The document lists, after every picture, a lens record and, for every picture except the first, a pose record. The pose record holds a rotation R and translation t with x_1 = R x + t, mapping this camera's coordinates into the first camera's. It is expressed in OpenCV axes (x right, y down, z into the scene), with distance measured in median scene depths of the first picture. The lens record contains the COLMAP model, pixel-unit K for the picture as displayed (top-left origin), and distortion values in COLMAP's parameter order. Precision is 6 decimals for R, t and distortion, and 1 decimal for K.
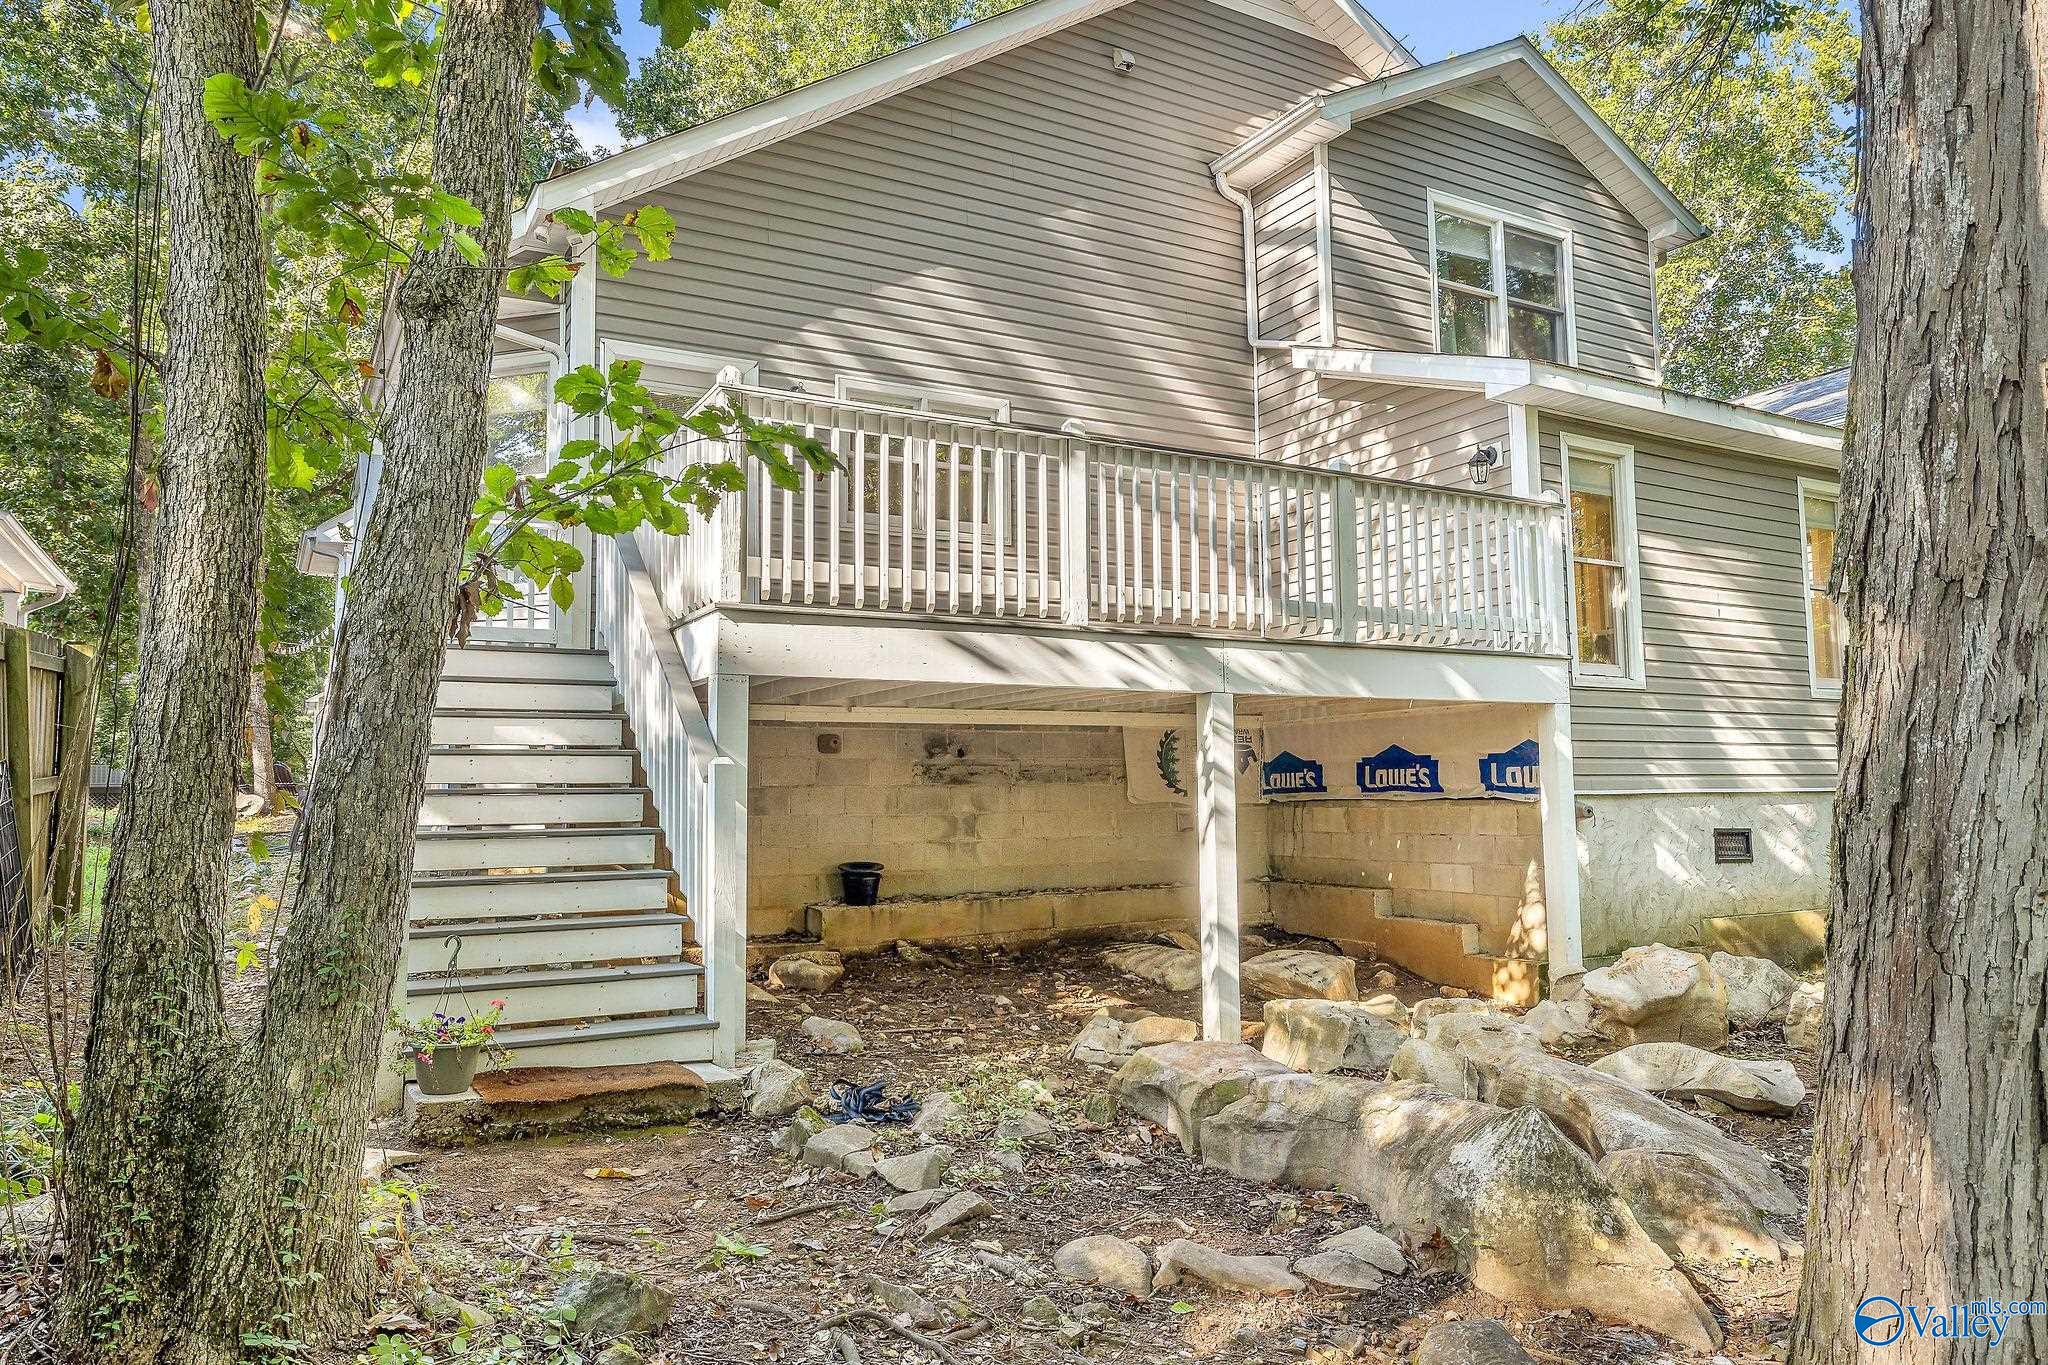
lens RADIAL K [[1368.2, 0, 1022.4], [0, 1368.2, 652.7], [0, 0, 1]] dist [0.010989, -0.002514]
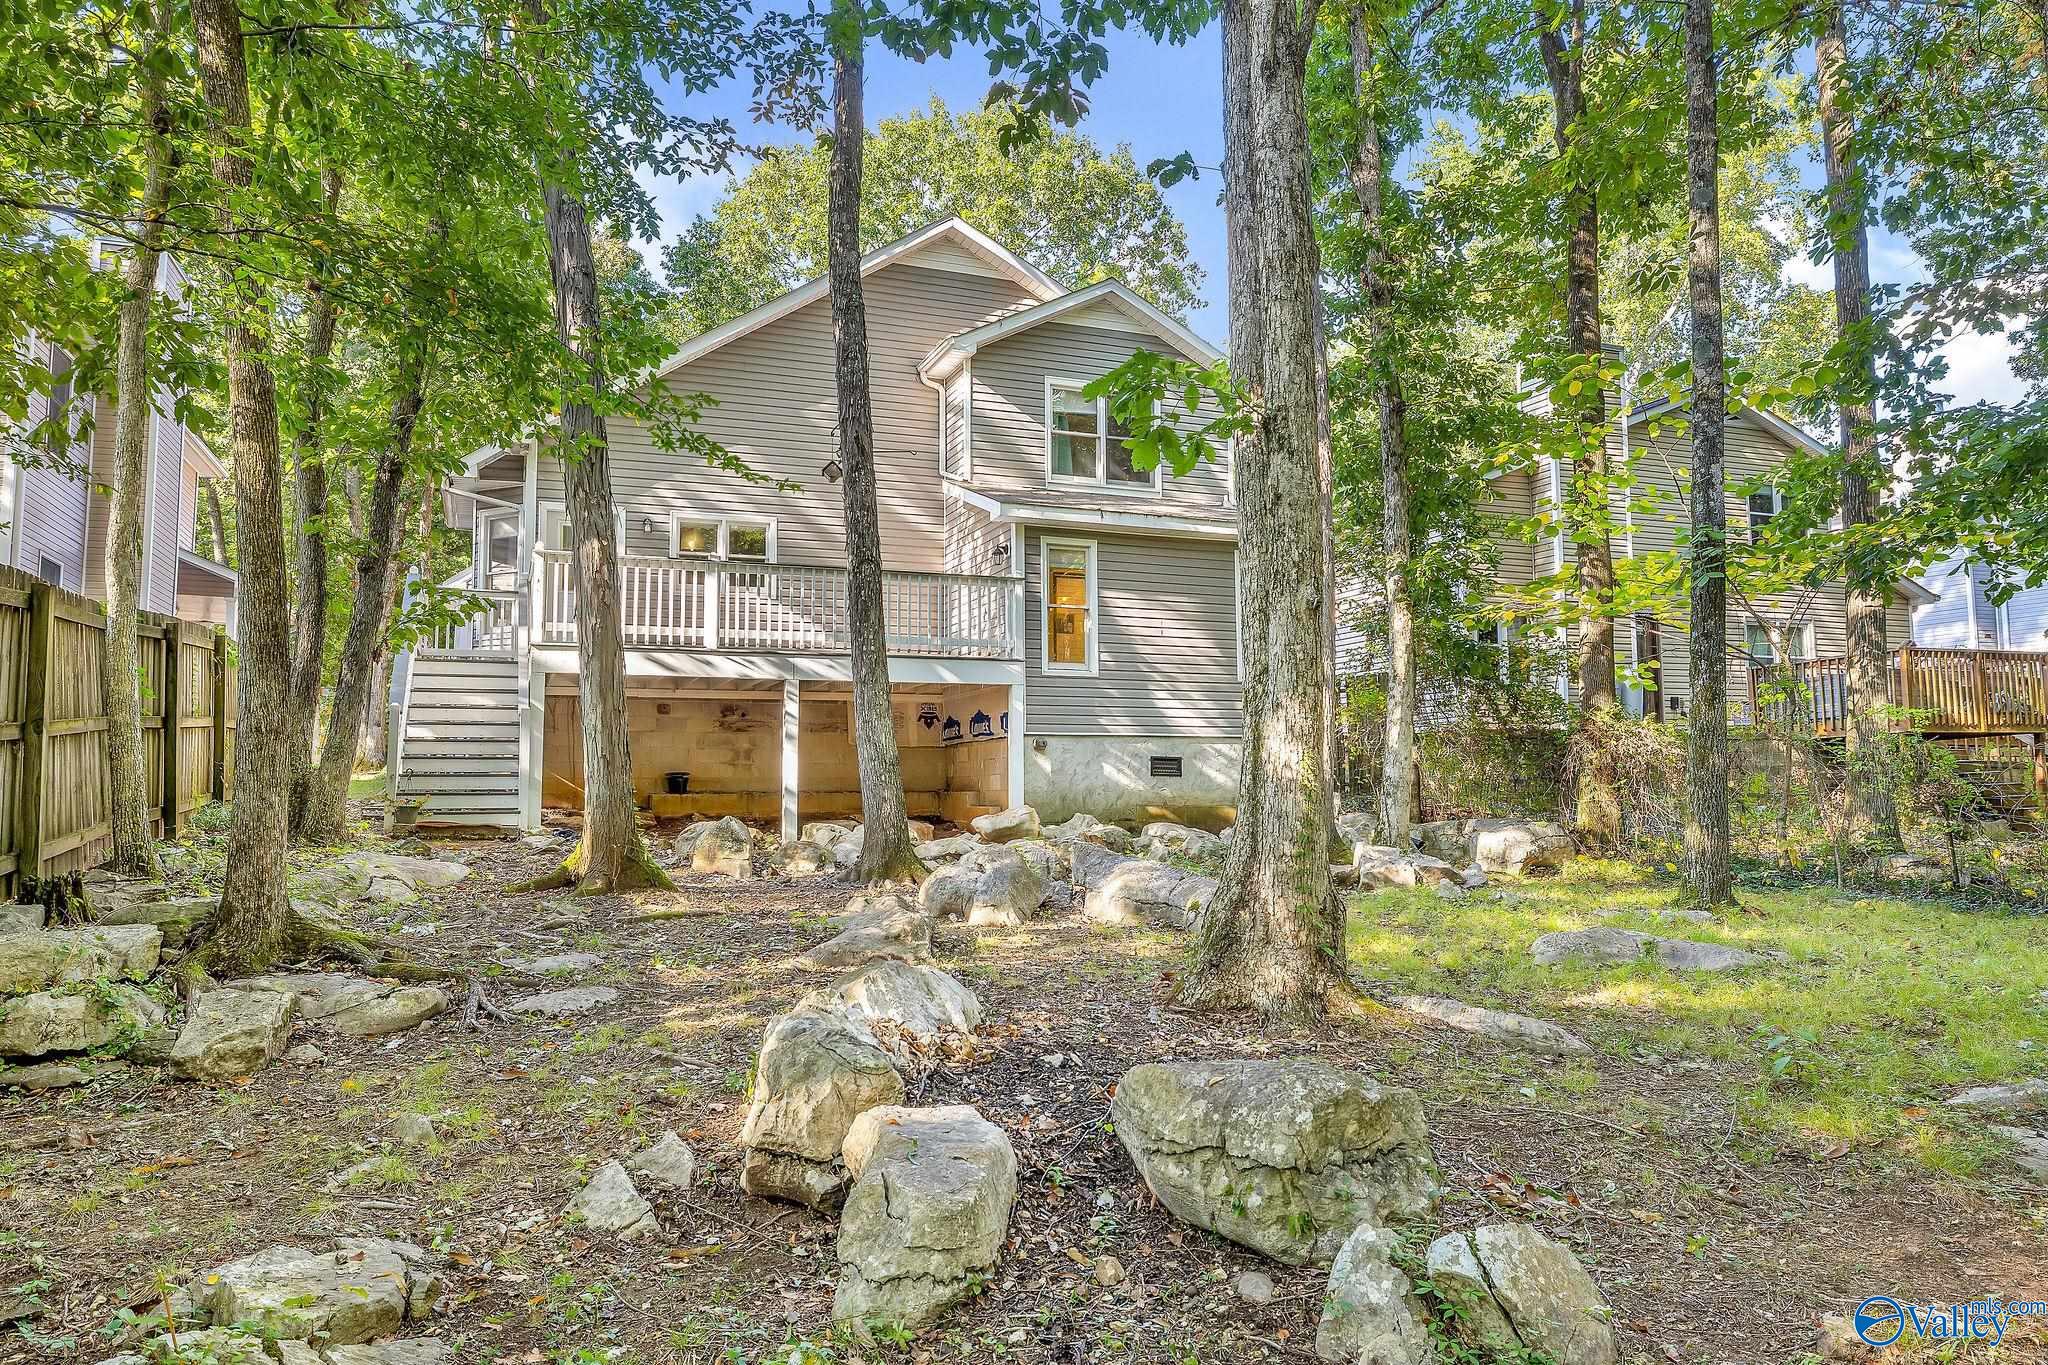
lens RADIAL K [[1368.2, 0, 1008.0], [0, 1368.2, 680.6], [0, 0, 1]] dist [0.010989, -0.002514]
pose [[0.987709, -0.006417, -0.156171, 0.617994], [0.009650, 0.999754, 0.019952, -0.005880], [0.156004, -0.021214, 0.987529, -0.785038]]
